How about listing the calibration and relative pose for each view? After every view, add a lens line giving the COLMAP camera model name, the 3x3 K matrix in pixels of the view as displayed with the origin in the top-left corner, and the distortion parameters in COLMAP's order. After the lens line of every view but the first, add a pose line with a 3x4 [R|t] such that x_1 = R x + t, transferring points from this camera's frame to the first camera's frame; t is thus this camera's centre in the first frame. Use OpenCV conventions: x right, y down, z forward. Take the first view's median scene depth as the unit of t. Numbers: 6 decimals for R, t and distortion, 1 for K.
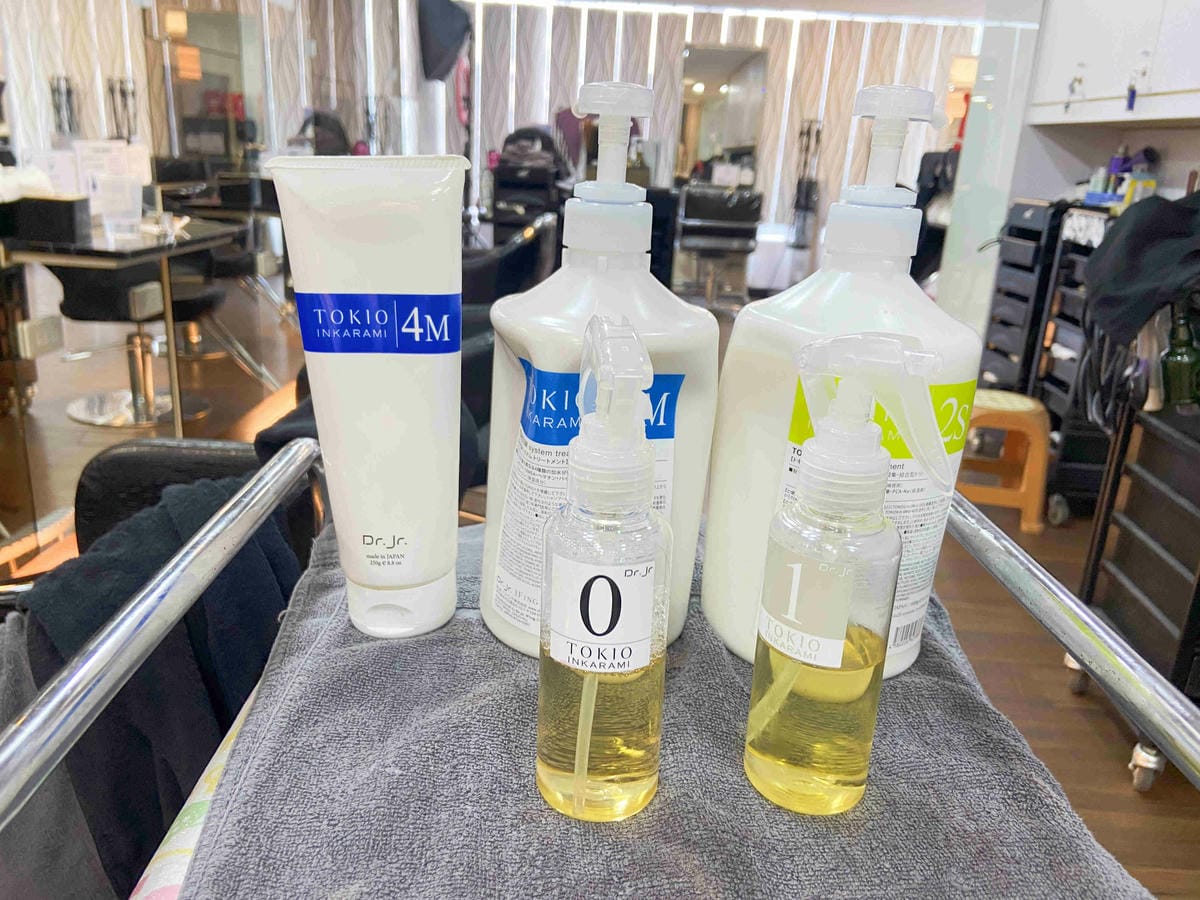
lens RADIAL K [[919.6, 0, 602.9], [0, 919.6, 450.4], [0, 0, 1]] dist [0.003173, -0.012811]
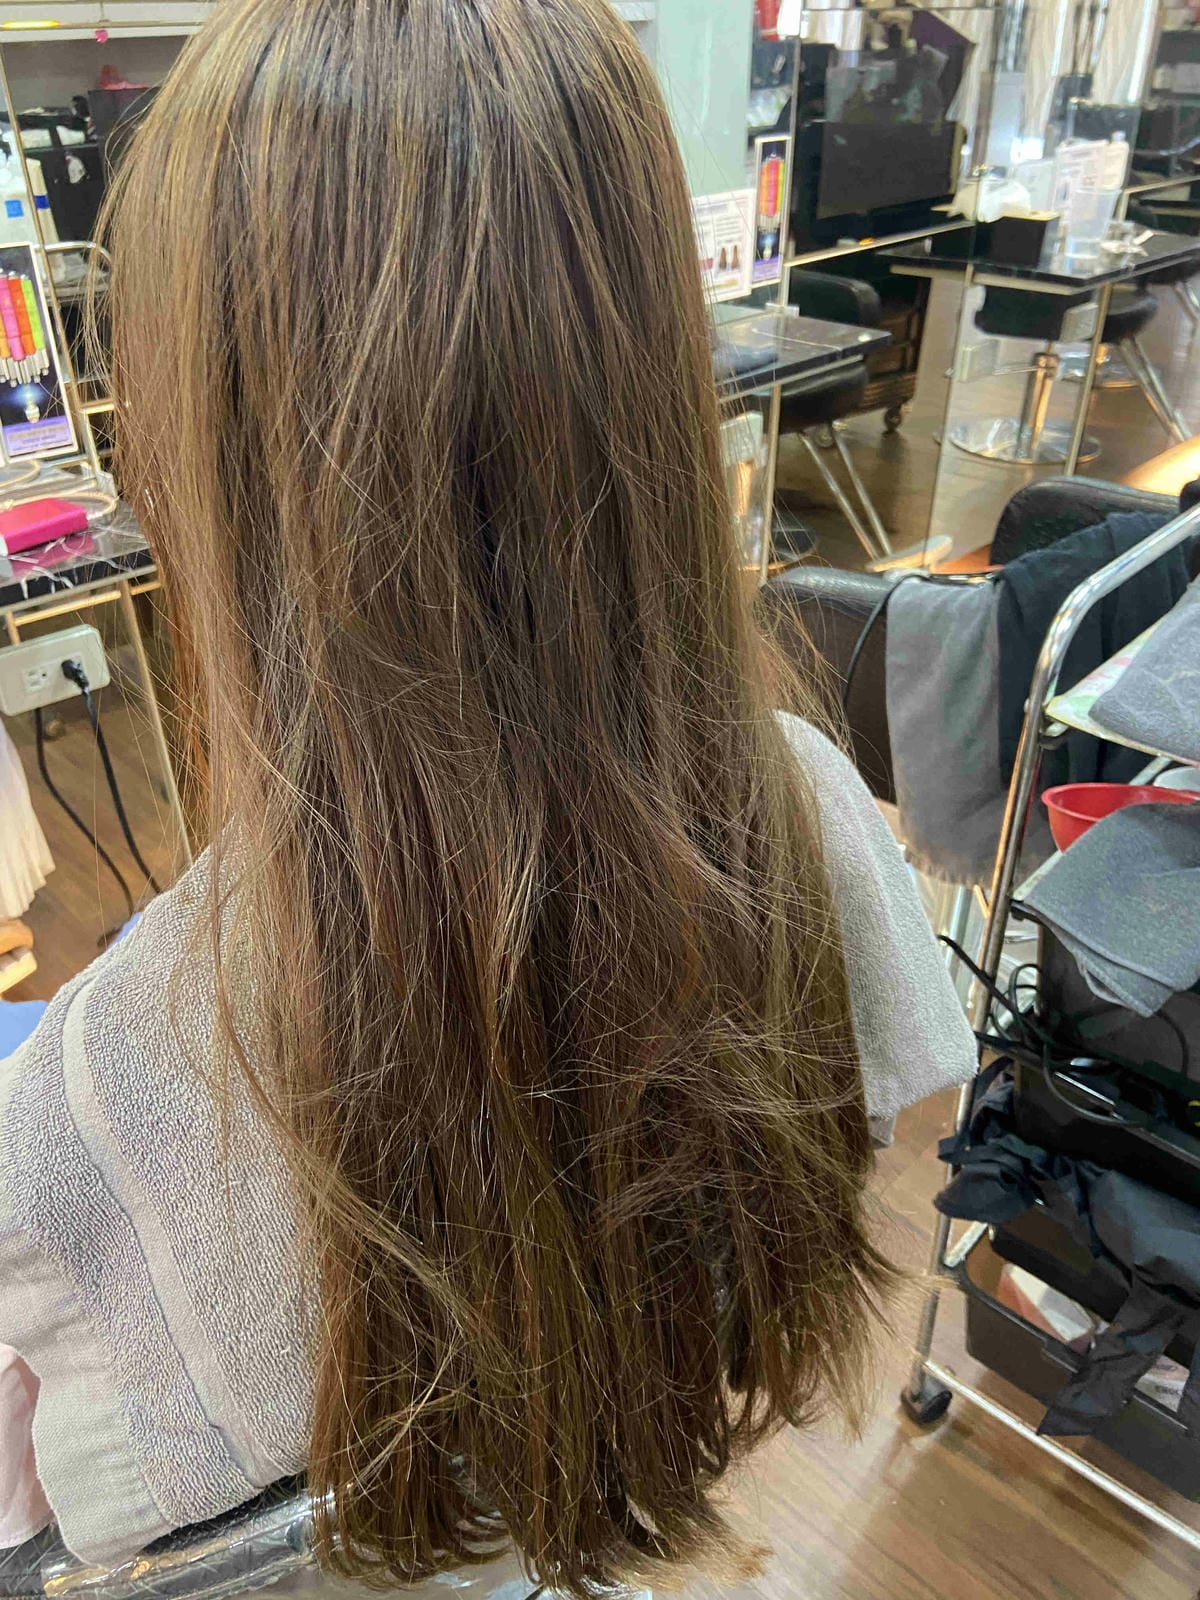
lens RADIAL K [[1226.2, 0, 605.9], [0, 1226.2, 808.8], [0, 0, 1]] dist [0.003173, -0.012811]
pose [[0.718810, 0.314011, -0.620249, 0.096244], [-0.160431, 0.943023, 0.291495, 0.016633], [0.676442, -0.110022, 0.728232, -0.334424]]
